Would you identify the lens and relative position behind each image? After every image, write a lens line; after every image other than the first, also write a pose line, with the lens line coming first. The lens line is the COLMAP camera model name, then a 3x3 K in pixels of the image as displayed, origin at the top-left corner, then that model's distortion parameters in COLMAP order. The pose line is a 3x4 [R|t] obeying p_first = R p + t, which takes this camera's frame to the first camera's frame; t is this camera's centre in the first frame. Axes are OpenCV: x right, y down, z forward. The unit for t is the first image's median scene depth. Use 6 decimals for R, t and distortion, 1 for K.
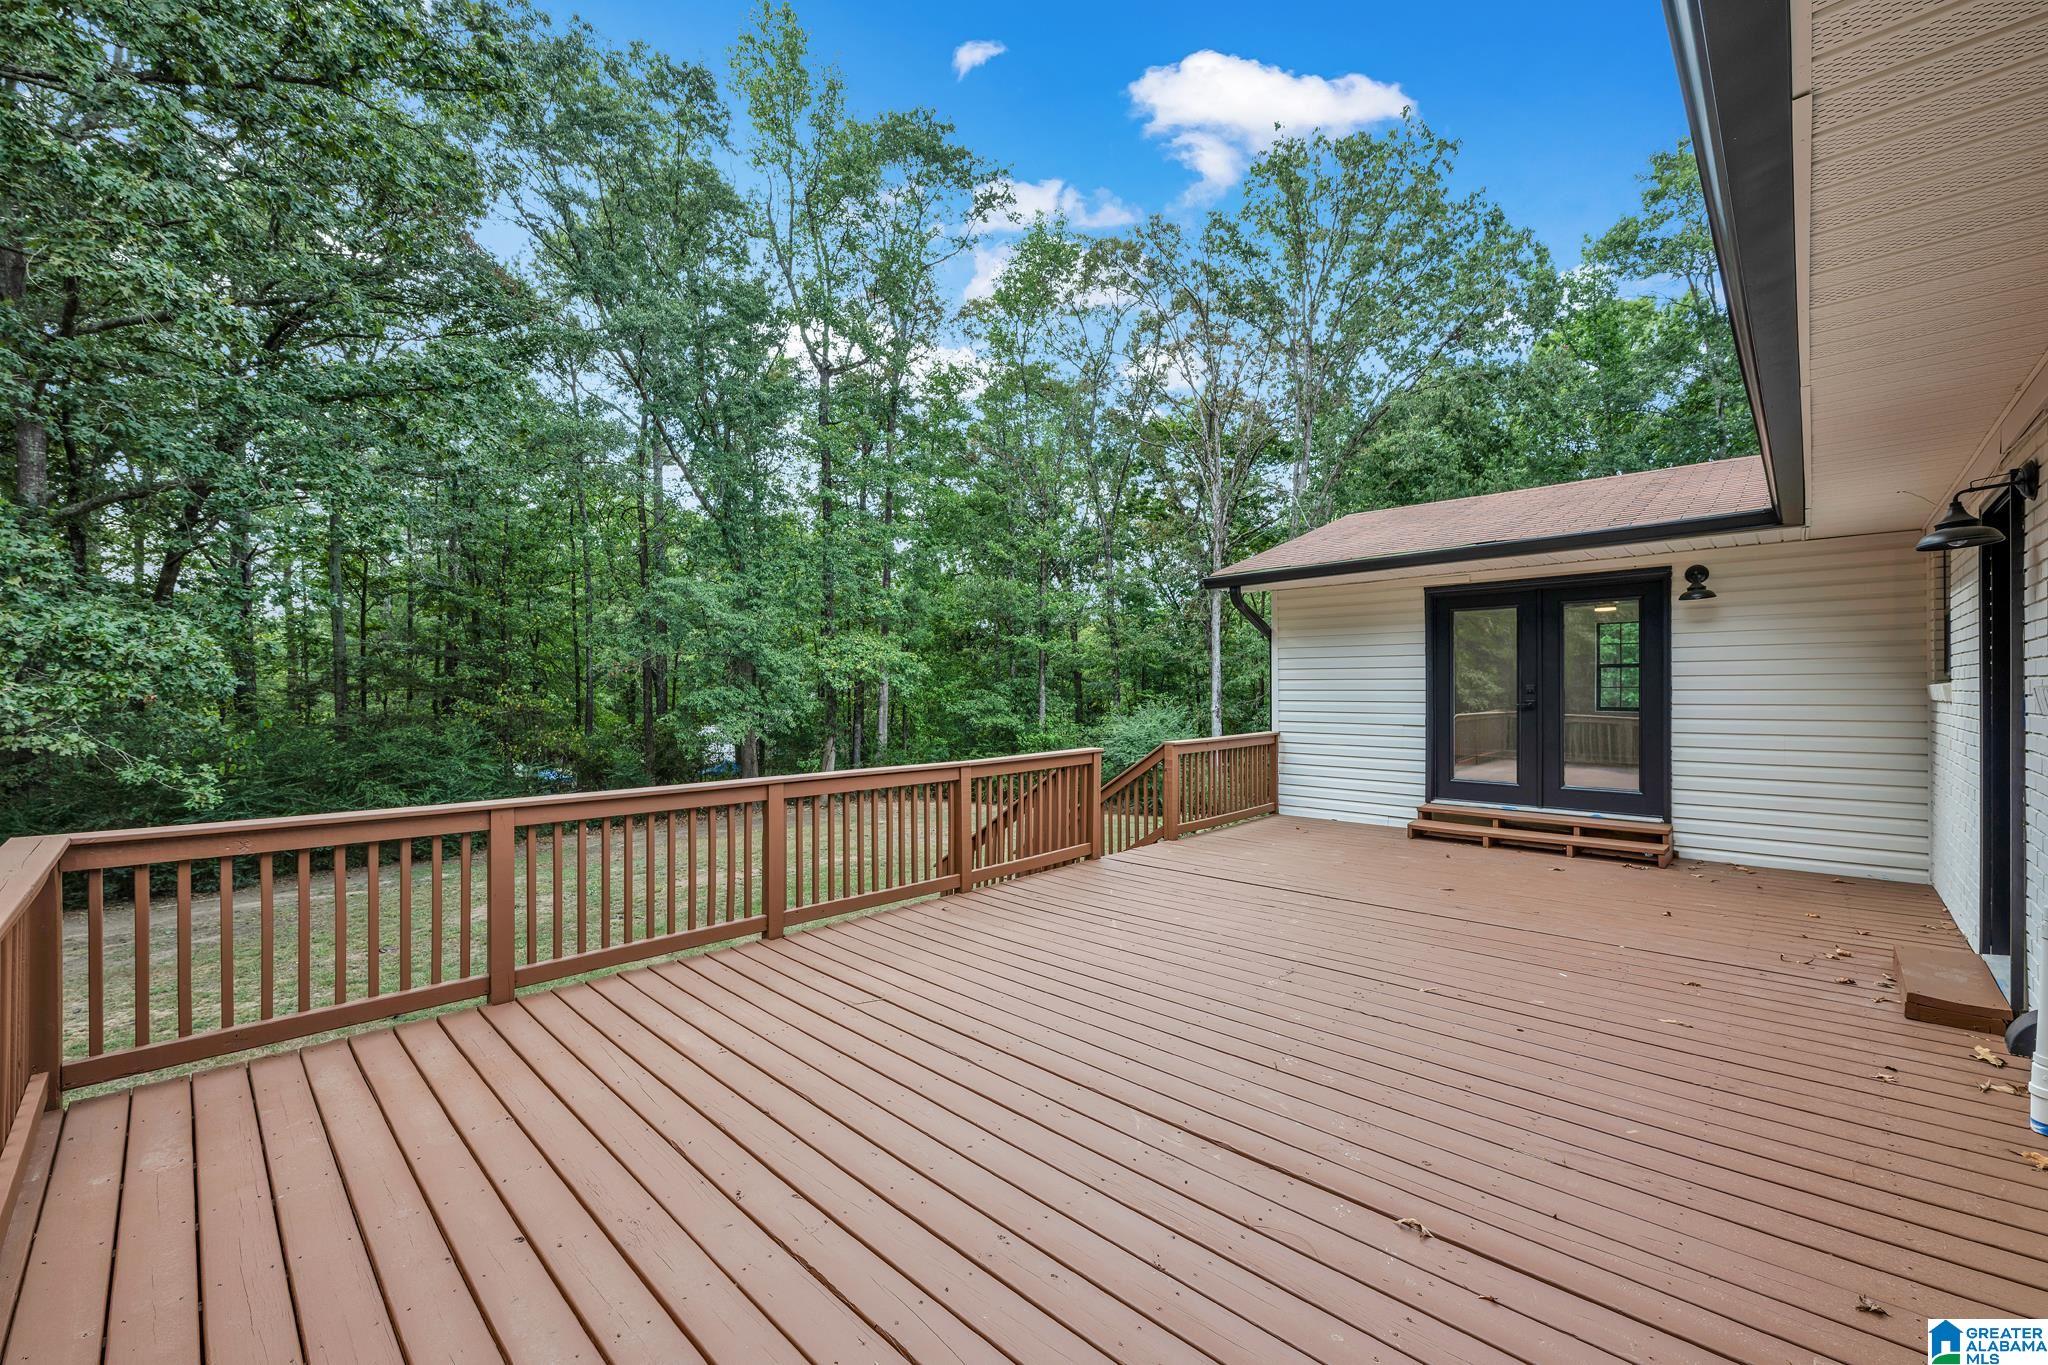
lens RADIAL K [[807.7, 0, 1025.3], [0, 807.7, 694.7], [0, 0, 1]] dist [0.007006, -0.000060]
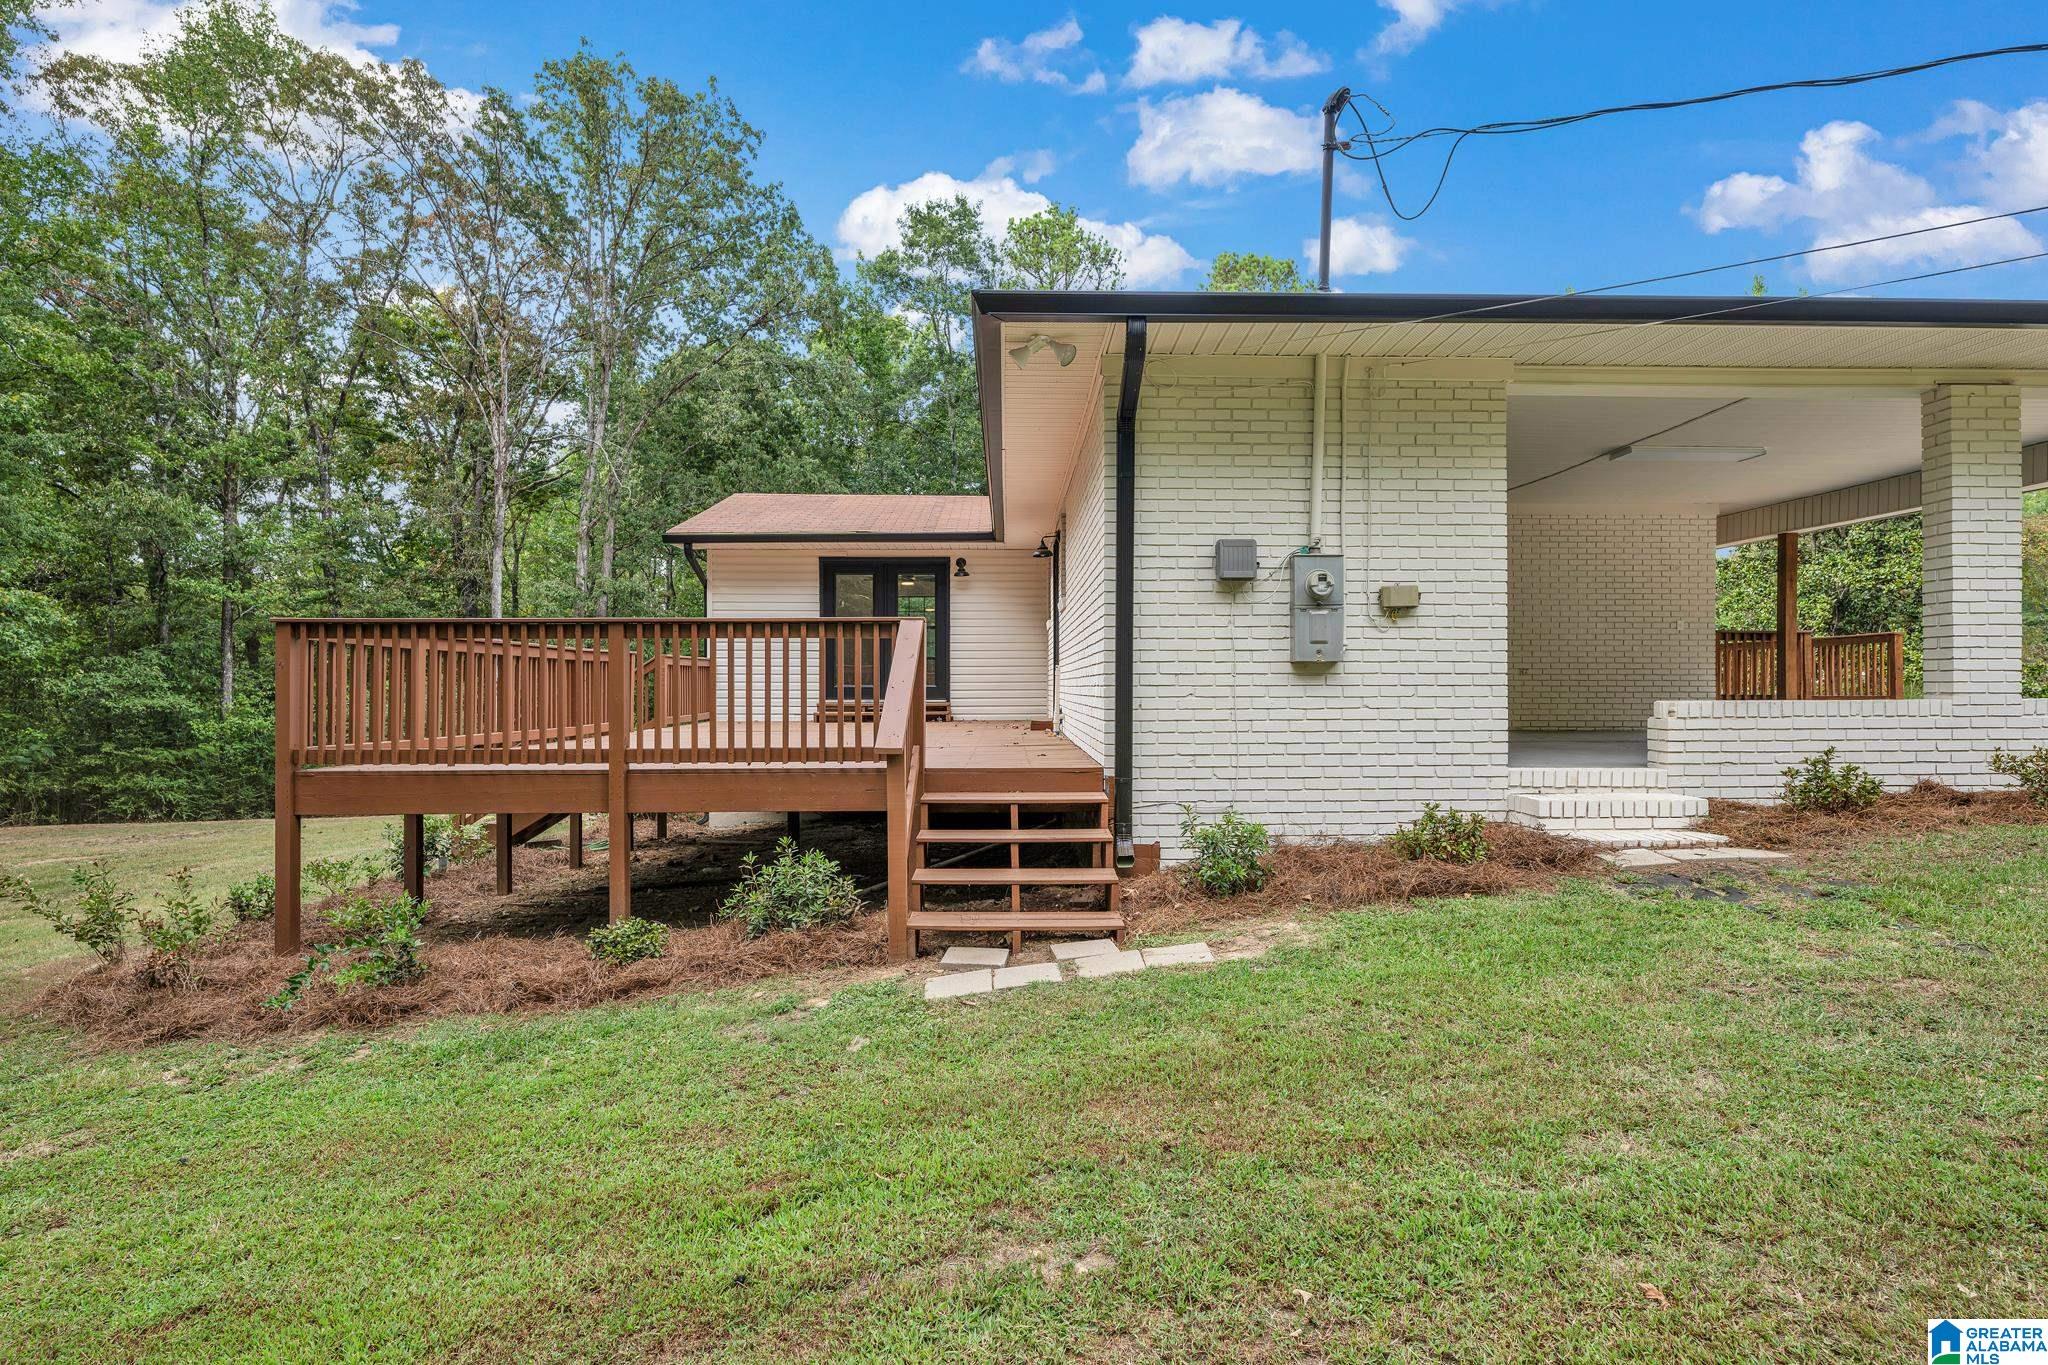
lens RADIAL K [[1065.9, 0, 1022.3], [0, 1065.9, 692.1], [0, 0, 1]] dist [0.000302, -0.000946]
pose [[0.711145, 0.003938, 0.703034, -0.145717], [0.001542, 0.999973, -0.007161, 0.030803], [-0.703043, 0.006176, 0.711120, -0.153487]]
